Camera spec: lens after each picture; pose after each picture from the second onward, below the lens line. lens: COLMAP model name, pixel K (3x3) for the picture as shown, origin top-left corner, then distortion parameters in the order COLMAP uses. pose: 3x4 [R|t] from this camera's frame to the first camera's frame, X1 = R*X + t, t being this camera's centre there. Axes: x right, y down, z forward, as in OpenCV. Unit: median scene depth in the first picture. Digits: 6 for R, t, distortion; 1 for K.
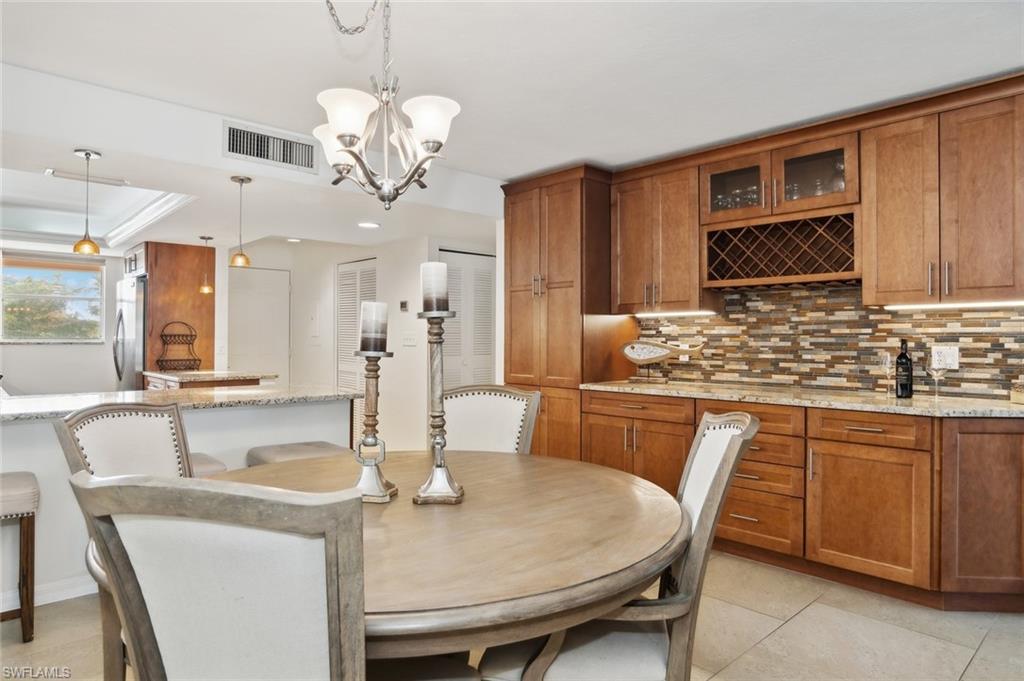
lens RADIAL K [[608.1, 0, 509.2], [0, 608.1, 327.5], [0, 0, 1]] dist [-0.037256, 0.010888]
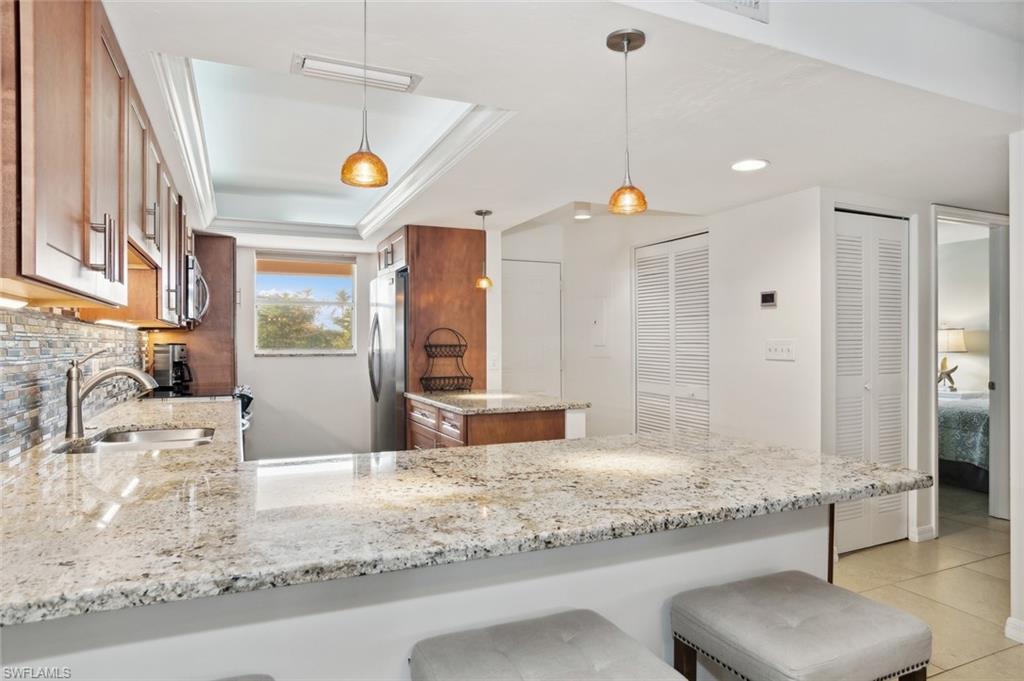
lens RADIAL K [[608.1, 0, 510.9], [0, 608.1, 345.4], [0, 0, 1]] dist [-0.037256, 0.010888]
pose [[0.947599, -0.003571, -0.319442, -0.221752], [0.009763, 0.999794, 0.017787, -0.000213], [0.319313, -0.019973, 0.947439, 0.290478]]
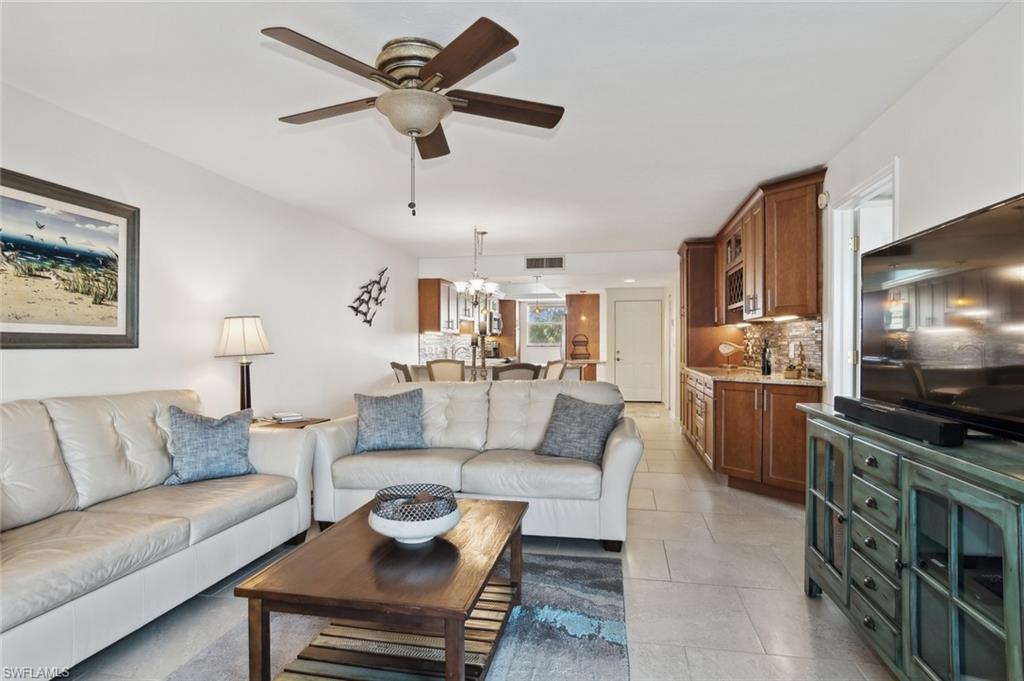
lens RADIAL K [[556.8, 0, 510.1], [0, 556.8, 339.4], [0, 0, 1]] dist [-0.033679, 0.005636]
pose [[0.589783, -0.013852, -0.807443, 0.760956], [0.021404, 0.999770, -0.001517, 0.004271], [0.807278, -0.016388, 0.589944, -0.238972]]
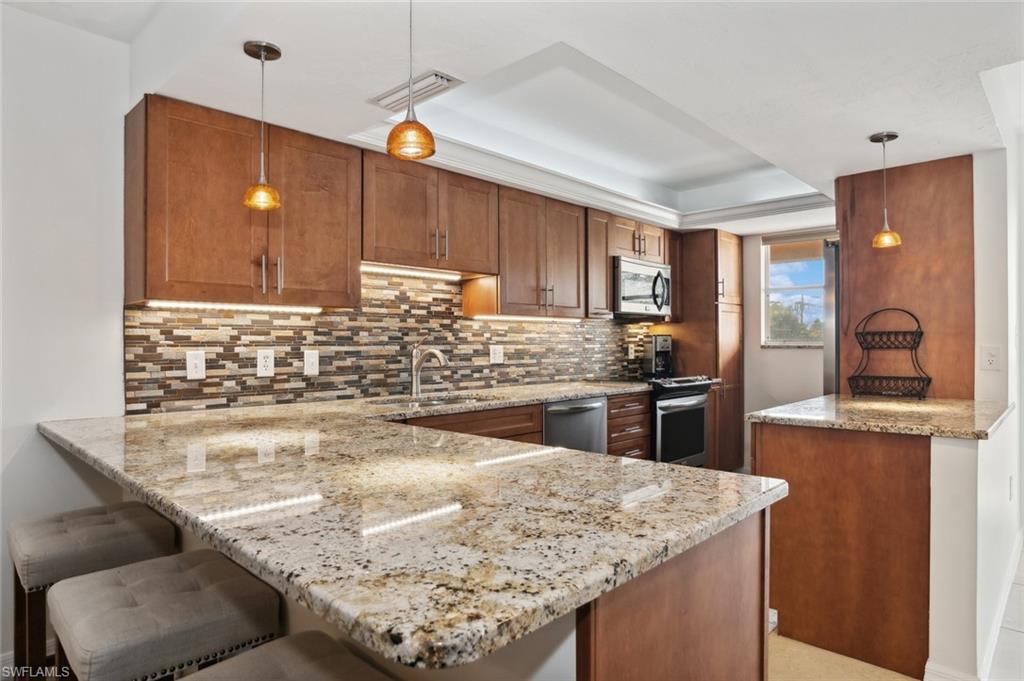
lens RADIAL K [[608.1, 0, 504.5], [0, 608.1, 343.0], [0, 0, 1]] dist [-0.037256, 0.010888]
pose [[0.075310, -0.002240, -0.997158, -0.032008], [0.021959, 0.999759, -0.000588, 0.014648], [0.996918, -0.021852, 0.075341, 0.607140]]
